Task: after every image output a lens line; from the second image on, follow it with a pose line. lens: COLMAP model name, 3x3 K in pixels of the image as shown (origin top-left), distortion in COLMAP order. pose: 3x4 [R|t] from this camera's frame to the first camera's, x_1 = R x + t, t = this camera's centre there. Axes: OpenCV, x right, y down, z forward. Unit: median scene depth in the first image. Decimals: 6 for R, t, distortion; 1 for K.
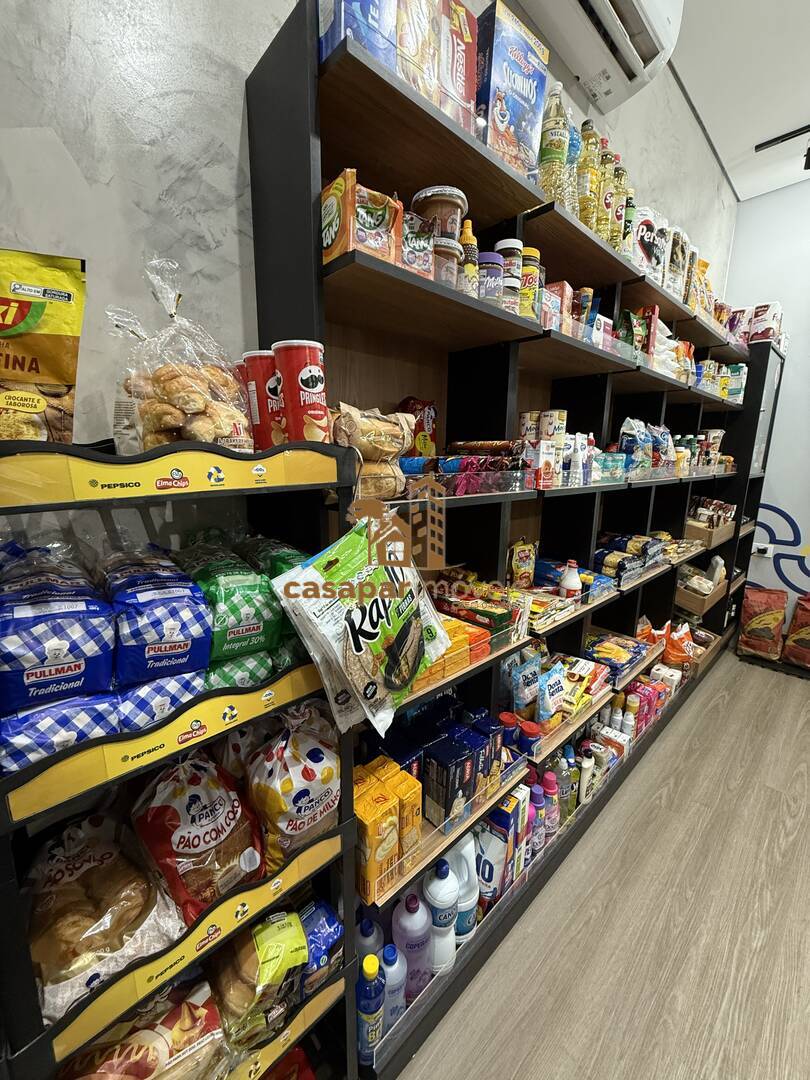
lens RADIAL K [[432.2, 0, 405.2], [0, 432.2, 537.3], [0, 0, 1]] dist [0.001839, -0.000075]
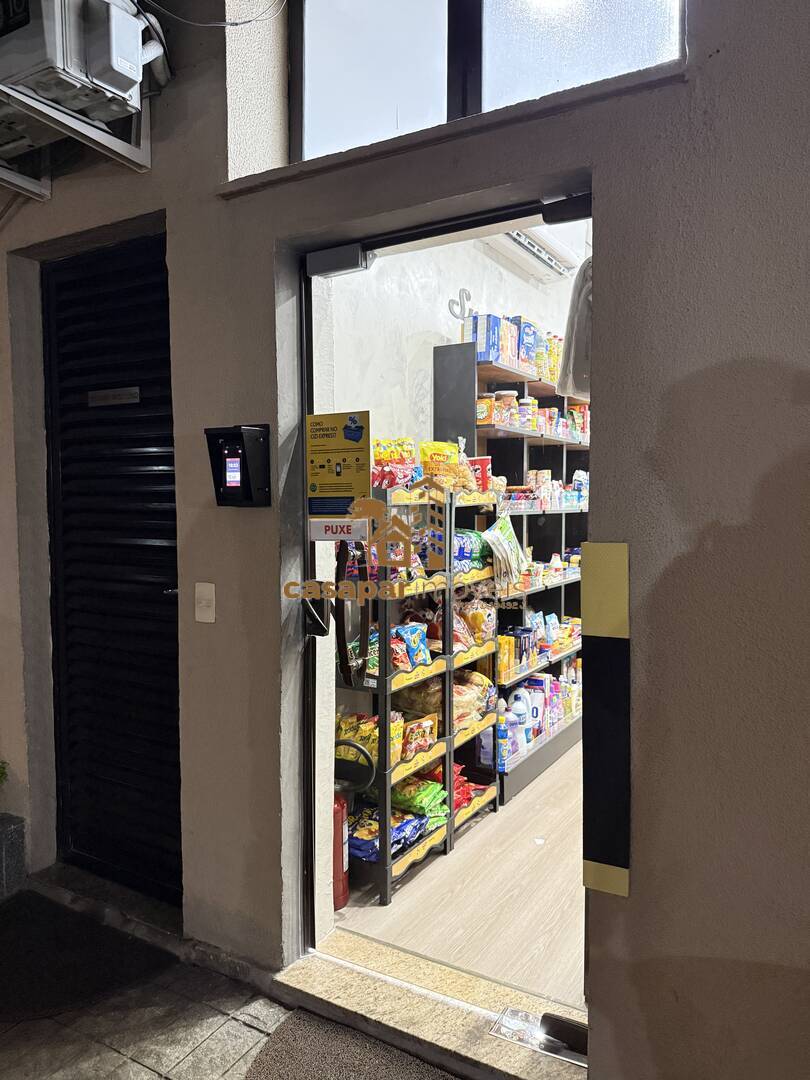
lens RADIAL K [[754.9, 0, 397.6], [0, 754.9, 540.9], [0, 0, 1]] dist [0.075736, -0.117574]
pose [[0.965032, -0.029960, 0.260413, -1.150429], [0.064181, 0.990215, -0.123916, 0.387511], [-0.254152, 0.136297, 0.957512, -1.979757]]
